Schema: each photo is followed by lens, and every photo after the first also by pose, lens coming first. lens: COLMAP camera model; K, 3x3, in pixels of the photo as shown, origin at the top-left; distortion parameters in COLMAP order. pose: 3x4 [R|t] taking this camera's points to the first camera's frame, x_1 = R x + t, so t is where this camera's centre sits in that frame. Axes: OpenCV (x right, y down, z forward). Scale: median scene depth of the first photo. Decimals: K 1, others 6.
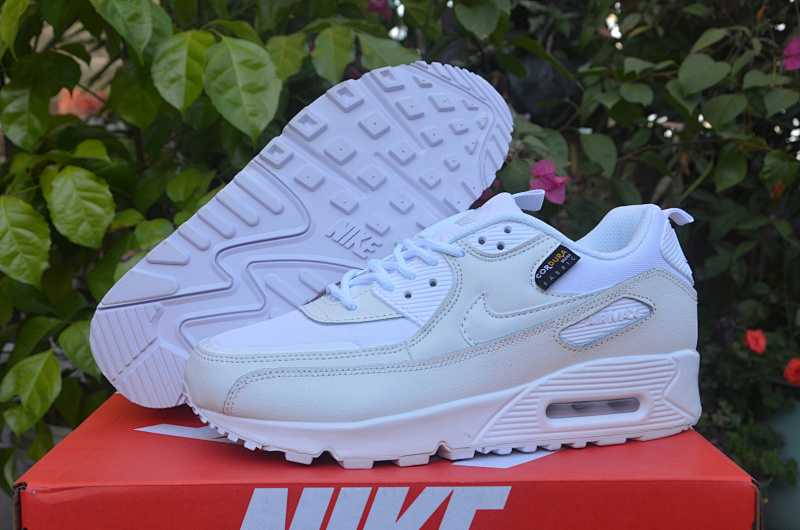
lens RADIAL K [[1077.8, 0, 384.8], [0, 1077.8, 264.8], [0, 0, 1]] dist [0.032487, 0.101952]
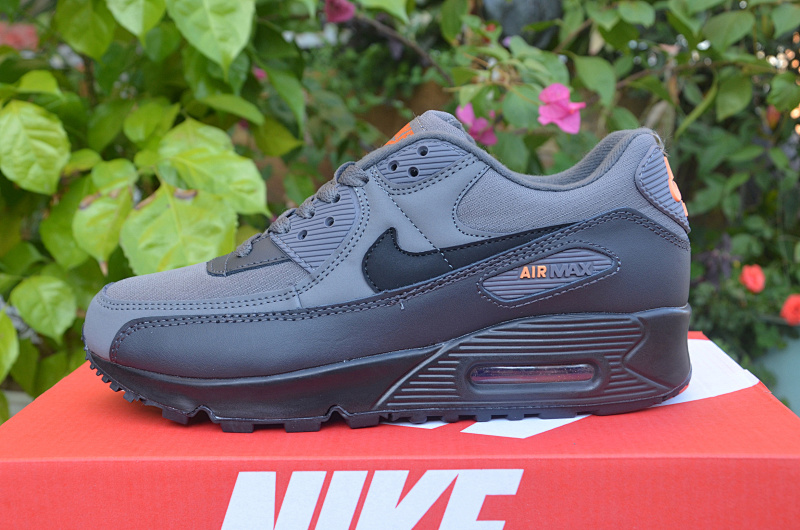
lens RADIAL K [[1100.8, 0, 383.0], [0, 1100.8, 269.8], [0, 0, 1]] dist [0.043309, 0.076759]
pose [[0.998455, -0.024335, 0.049958, -0.035081], [0.021439, 0.998103, 0.057717, 0.000434], [-0.051268, -0.056556, 0.997082, 0.064398]]
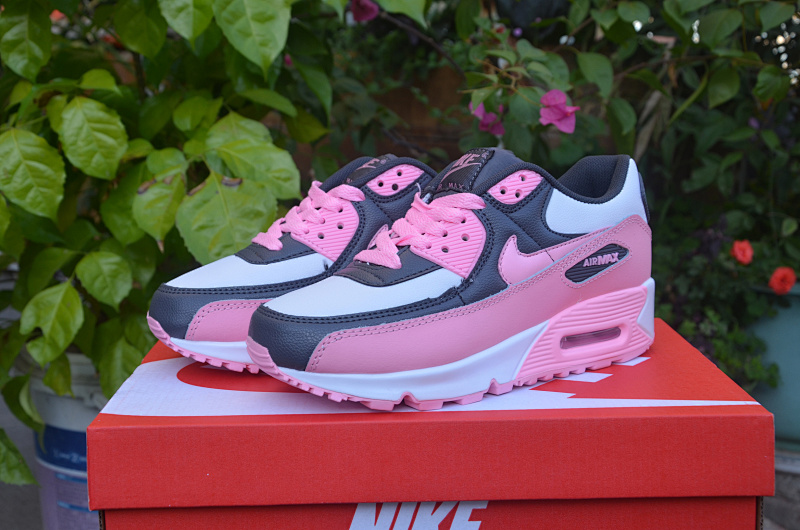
lens RADIAL K [[1121.1, 0, 397.7], [0, 1121.1, 265.1], [0, 0, 1]] dist [0.137362, 0.097305]
pose [[0.998409, -0.022419, 0.051738, -0.048902], [0.017807, 0.995966, 0.087948, -0.021386], [-0.053501, -0.086887, 0.994781, -0.066990]]
